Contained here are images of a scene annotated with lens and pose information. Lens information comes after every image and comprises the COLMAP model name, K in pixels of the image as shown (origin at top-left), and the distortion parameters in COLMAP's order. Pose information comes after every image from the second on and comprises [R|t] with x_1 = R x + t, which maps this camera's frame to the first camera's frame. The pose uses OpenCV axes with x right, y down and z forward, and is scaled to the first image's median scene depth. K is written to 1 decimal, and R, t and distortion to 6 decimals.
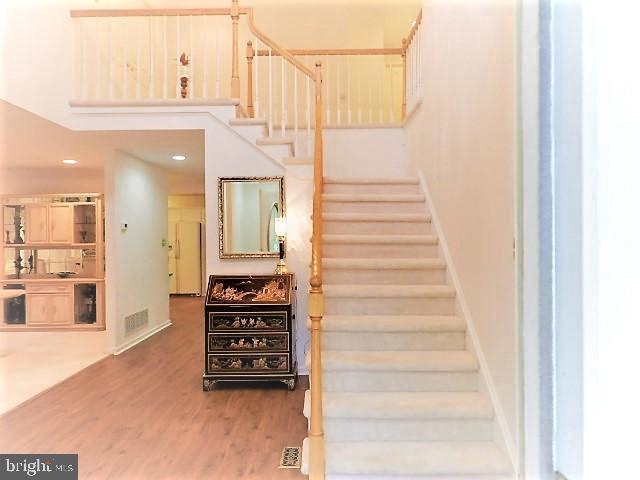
lens RADIAL K [[477.5, 0, 322.0], [0, 477.5, 240.7], [0, 0, 1]] dist [0.003335, 0.000102]
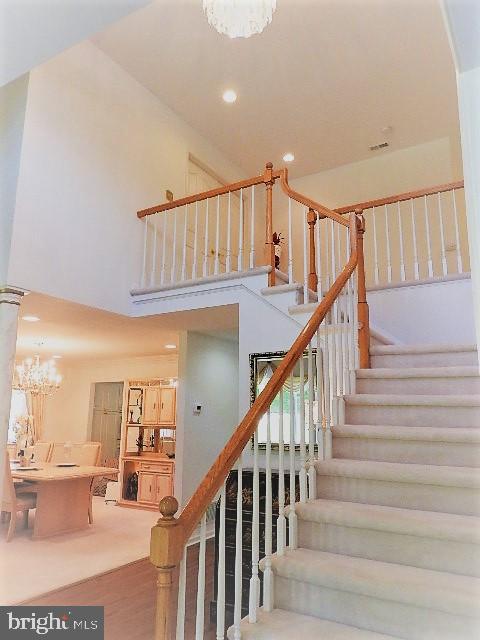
lens RADIAL K [[477.5, 0, 240.0], [0, 477.5, 320.0], [0, 0, 1]] dist [0.003335, 0.000102]
pose [[0.853642, -0.087951, -0.513381, 0.223048], [-0.019116, 0.979686, -0.199623, -0.017786], [0.520509, 0.180220, 0.834620, 0.238651]]
